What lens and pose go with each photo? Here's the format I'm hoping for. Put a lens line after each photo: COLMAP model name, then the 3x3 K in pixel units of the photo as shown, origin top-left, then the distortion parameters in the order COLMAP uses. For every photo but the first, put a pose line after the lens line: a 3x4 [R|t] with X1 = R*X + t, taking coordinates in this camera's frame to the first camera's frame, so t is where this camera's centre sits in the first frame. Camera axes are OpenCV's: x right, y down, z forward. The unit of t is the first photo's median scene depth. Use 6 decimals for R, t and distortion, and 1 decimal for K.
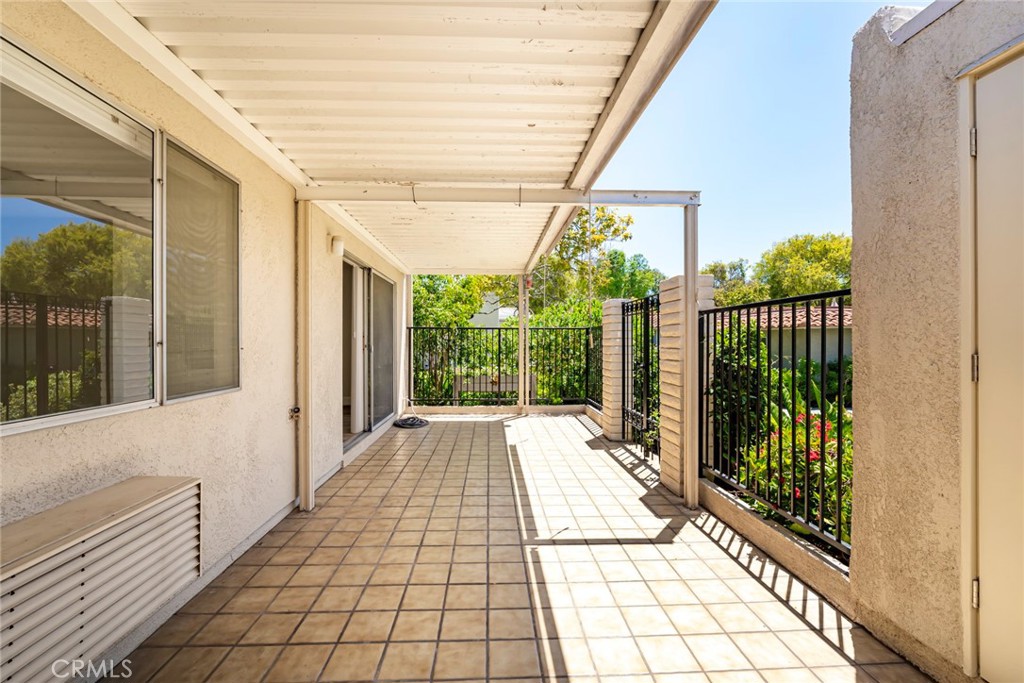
lens RADIAL K [[417.7, 0, 510.2], [0, 417.7, 342.6], [0, 0, 1]] dist [-0.015928, 0.003112]
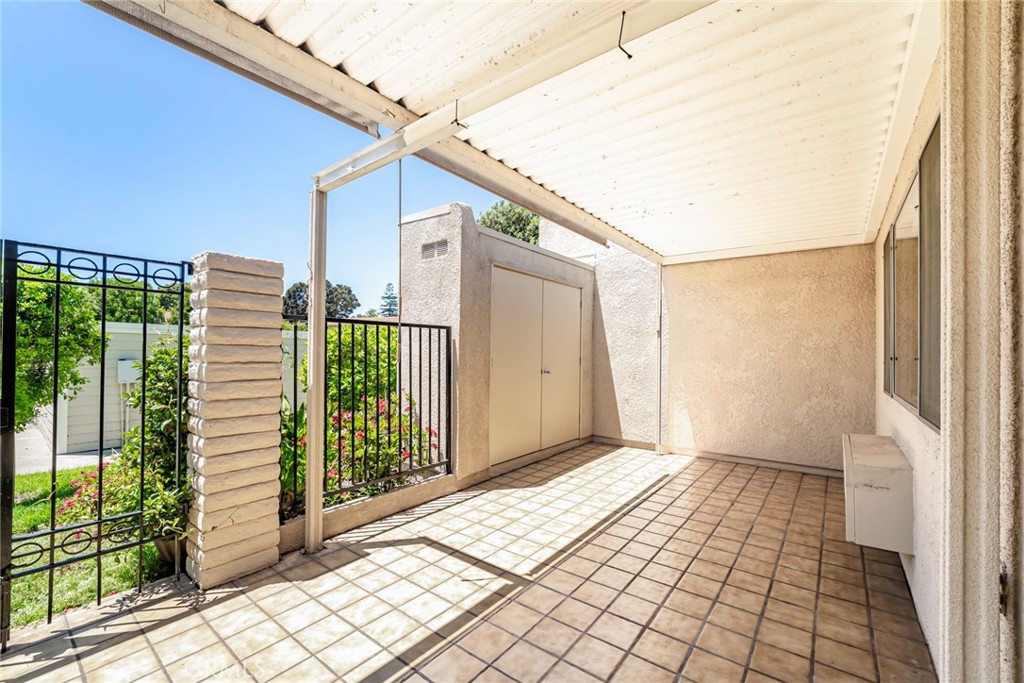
lens RADIAL K [[417.7, 0, 510.7], [0, 417.7, 352.0], [0, 0, 1]] dist [-0.015928, 0.003112]
pose [[-0.756904, 0.001760, 0.653524, -0.485872], [-0.003905, 0.999966, -0.007216, 0.000102], [-0.653515, -0.008014, -0.756872, 1.614636]]
